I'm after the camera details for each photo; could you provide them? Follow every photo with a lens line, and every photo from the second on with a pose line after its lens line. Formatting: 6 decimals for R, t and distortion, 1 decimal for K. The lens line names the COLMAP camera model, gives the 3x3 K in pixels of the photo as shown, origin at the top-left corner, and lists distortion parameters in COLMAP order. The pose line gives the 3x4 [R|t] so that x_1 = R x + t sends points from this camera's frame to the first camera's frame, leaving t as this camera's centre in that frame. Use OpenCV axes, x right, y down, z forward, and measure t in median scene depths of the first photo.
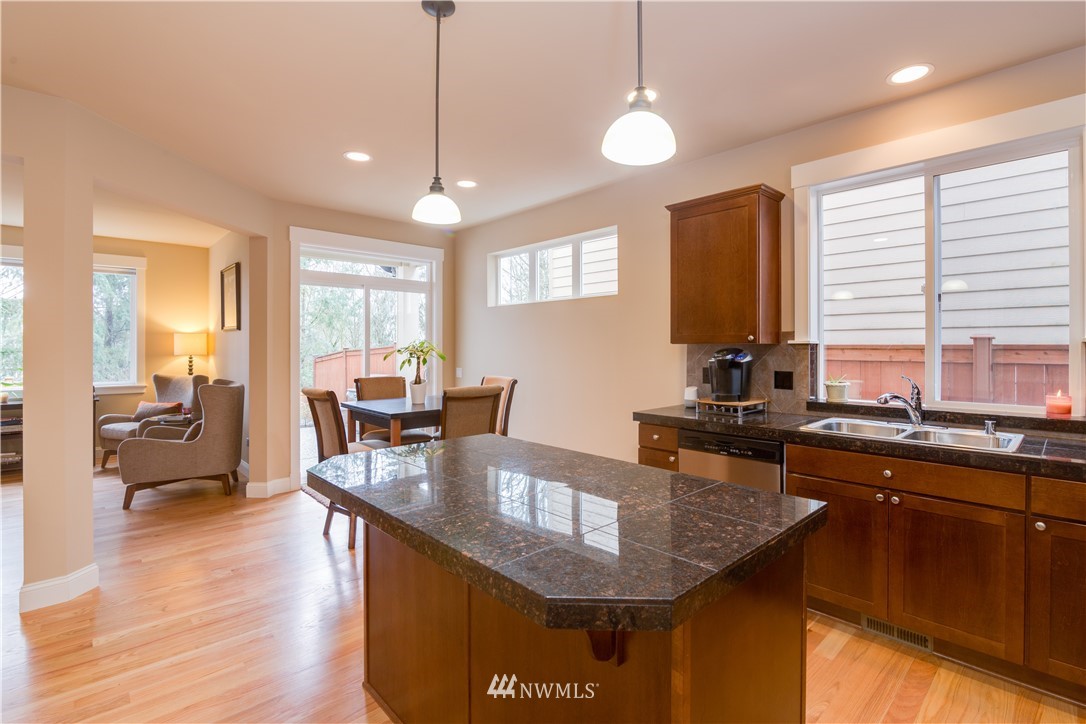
lens RADIAL K [[499.2, 0, 540.8], [0, 499.2, 346.3], [0, 0, 1]] dist [-0.010758, -0.002687]
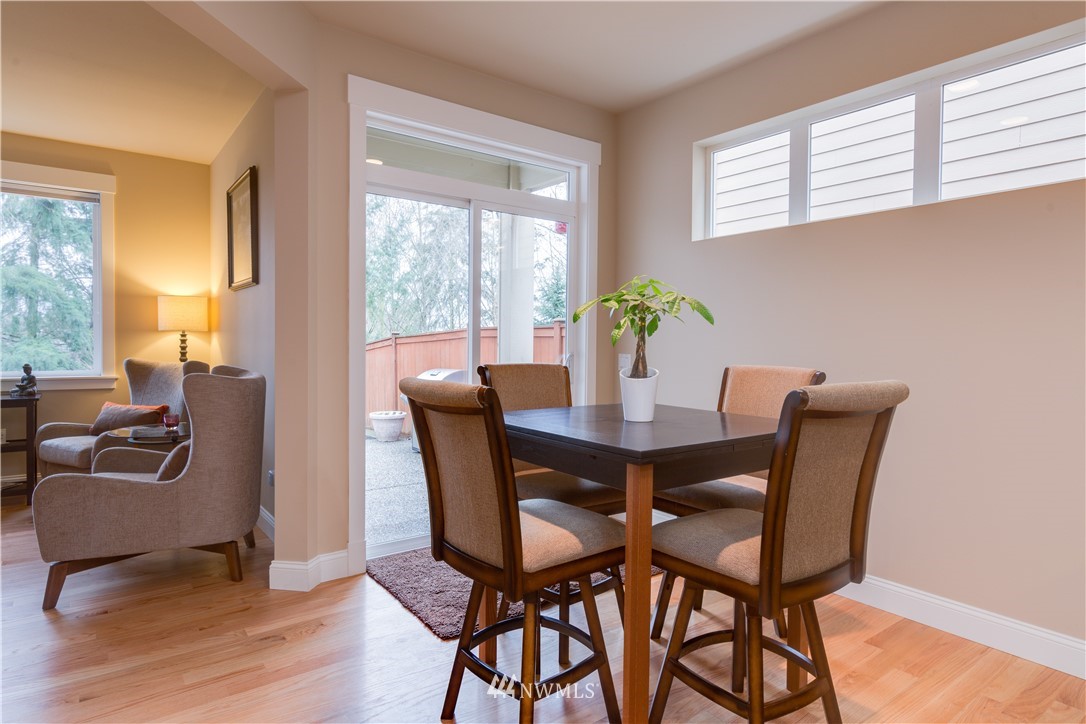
lens RADIAL K [[616.7, 0, 543.7], [0, 616.7, 359.3], [0, 0, 1]] dist [0.004160, -0.000570]
pose [[0.994099, 0.013964, -0.107578, -0.188744], [-0.010928, 0.999527, 0.028757, 0.031005], [0.107929, -0.027412, 0.993781, 0.307759]]
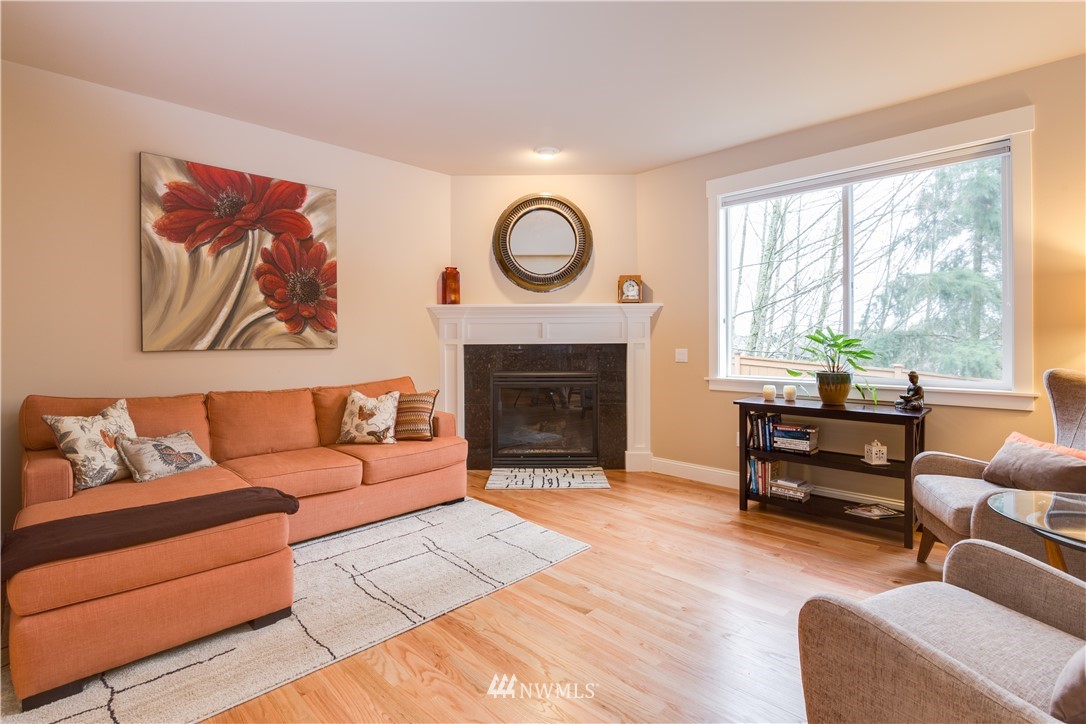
lens RADIAL K [[499.2, 0, 544.0], [0, 499.2, 345.6], [0, 0, 1]] dist [-0.010758, -0.002687]
pose [[0.026275, 0.008873, -0.999615, -0.428114], [0.012227, 0.999883, 0.009197, 0.029673], [0.999580, -0.012464, 0.026164, 0.635952]]
